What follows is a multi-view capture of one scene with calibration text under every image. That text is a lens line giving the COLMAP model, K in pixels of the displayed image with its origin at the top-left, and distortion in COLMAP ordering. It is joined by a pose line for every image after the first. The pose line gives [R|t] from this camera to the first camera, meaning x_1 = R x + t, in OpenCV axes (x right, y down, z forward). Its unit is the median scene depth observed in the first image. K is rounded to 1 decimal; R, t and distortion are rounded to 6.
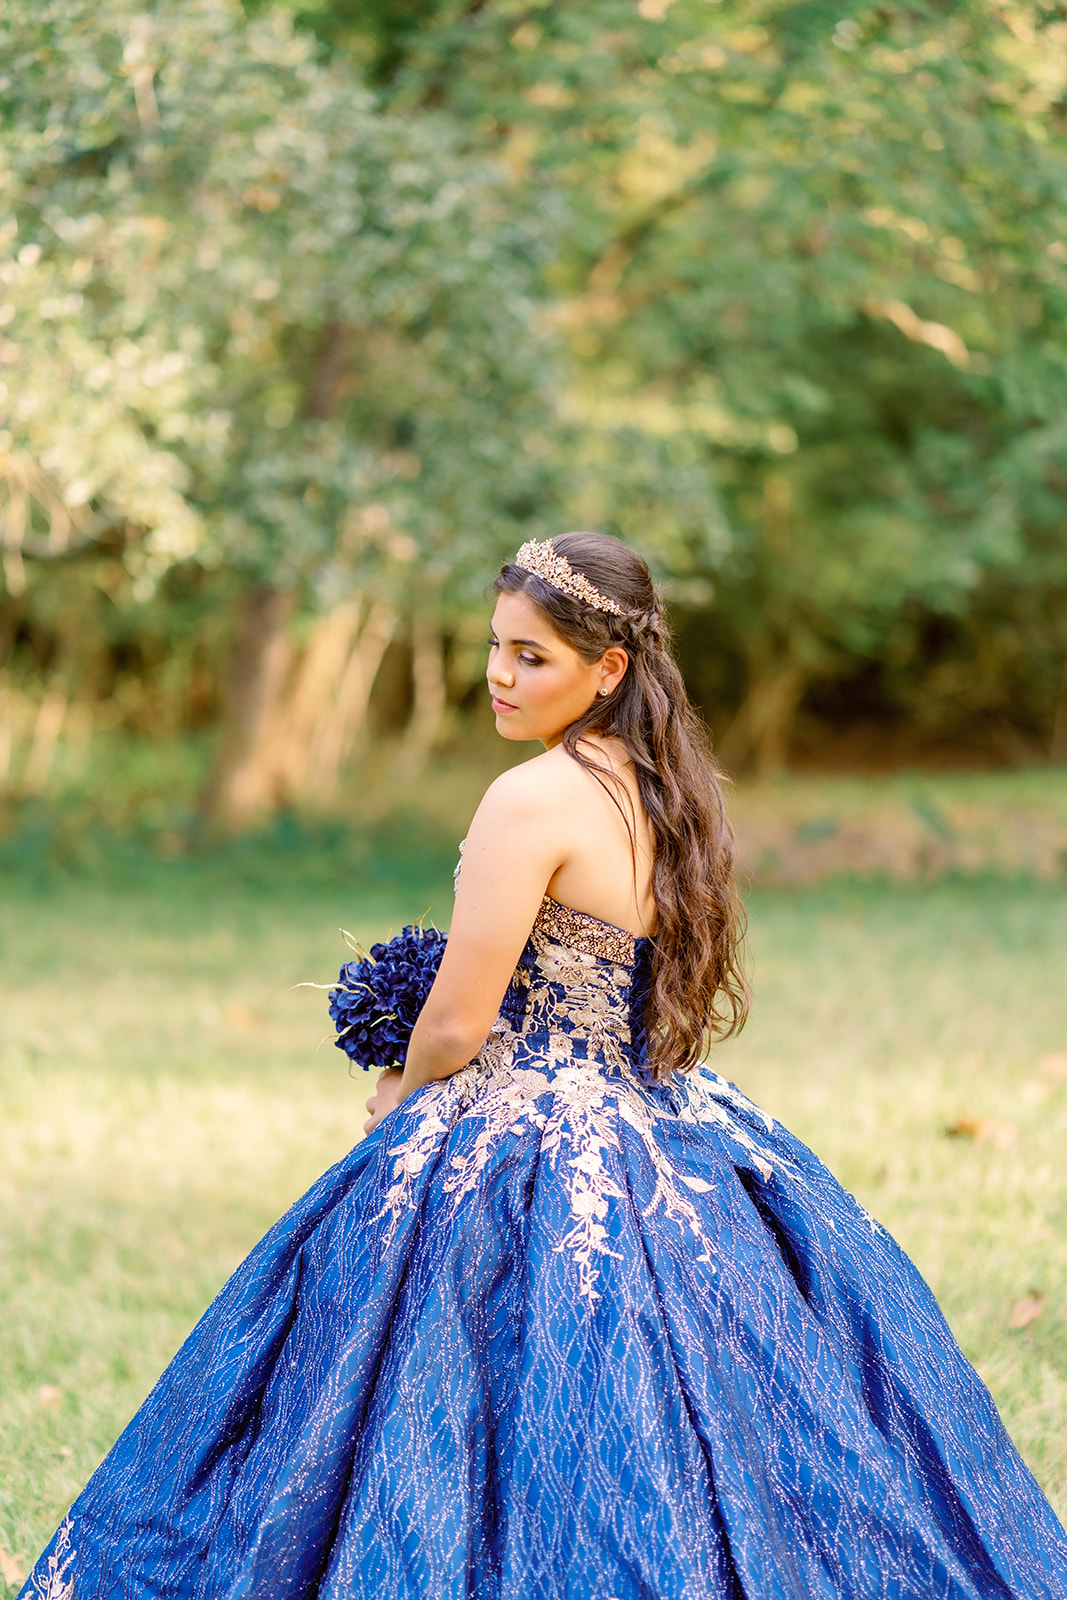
lens RADIAL K [[3890.7, 0, 727.1], [0, 3890.7, 796.4], [0, 0, 1]] dist [-0.167221, 1.453144]
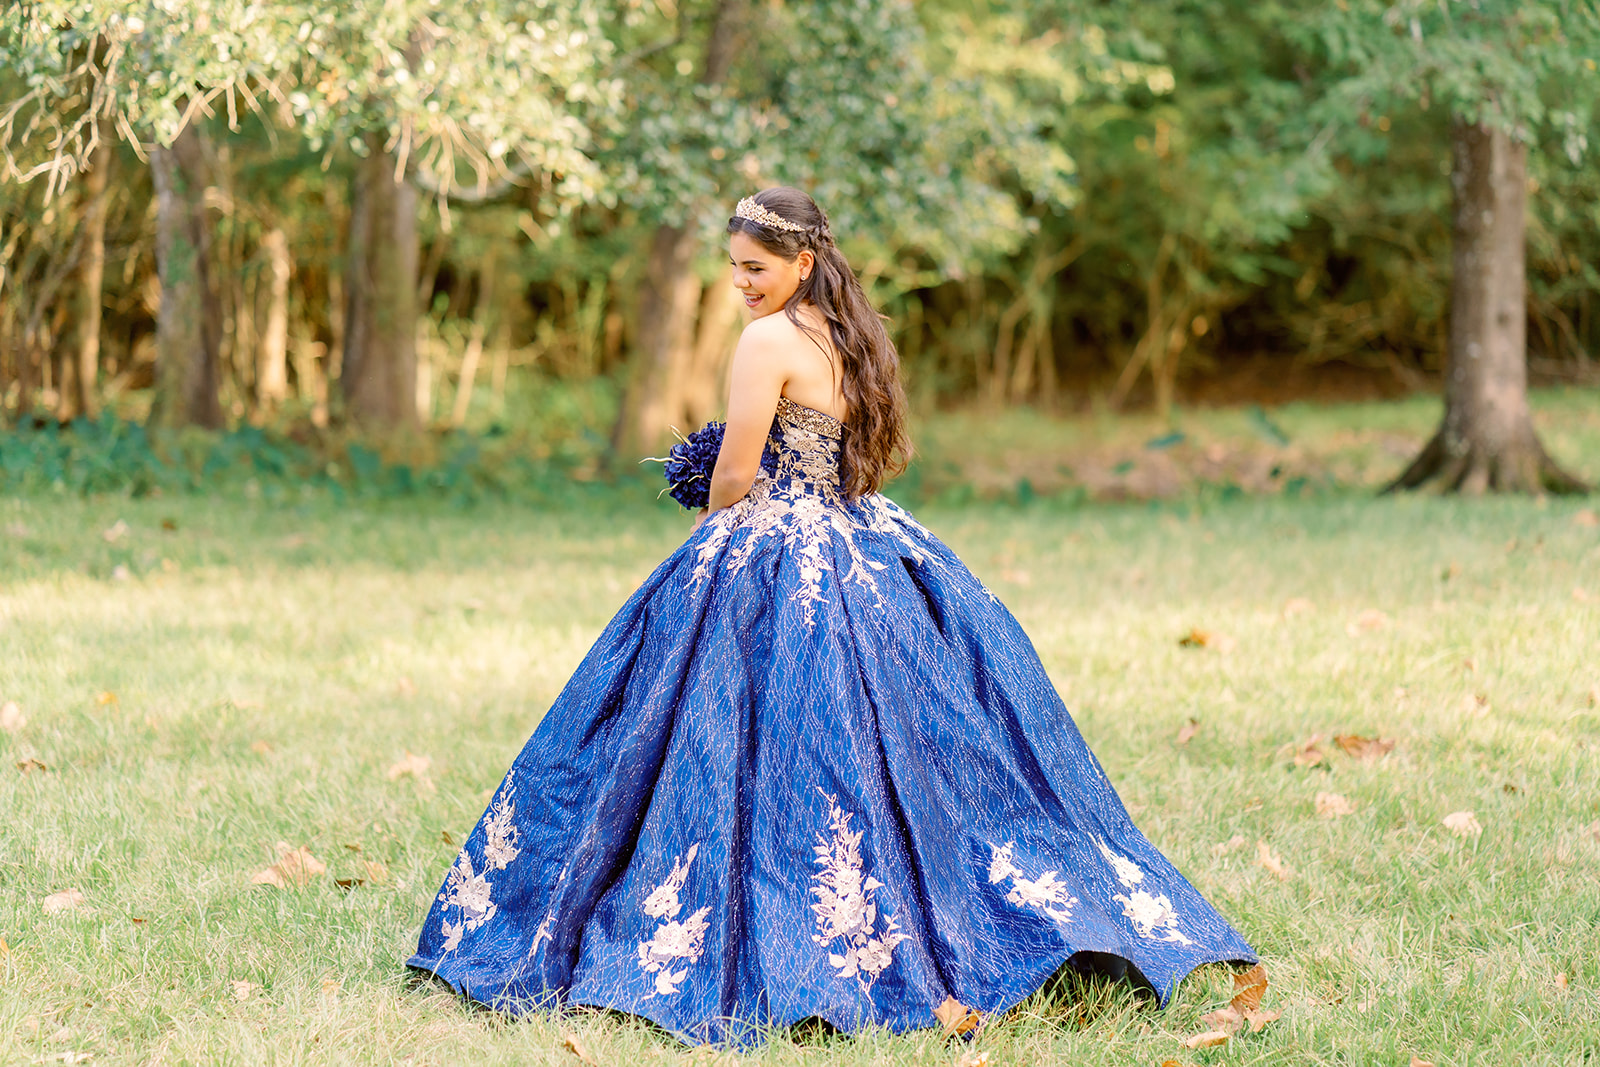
lens RADIAL K [[4139.0, 0, 800.0], [0, 4139.0, 533.5], [0, 0, 1]] dist [0.015987, 1.207934]
pose [[0.995730, -0.008028, -0.091961, 0.126079], [0.009827, 0.999769, 0.019131, 0.051126], [0.091786, -0.019953, 0.995579, -0.809602]]
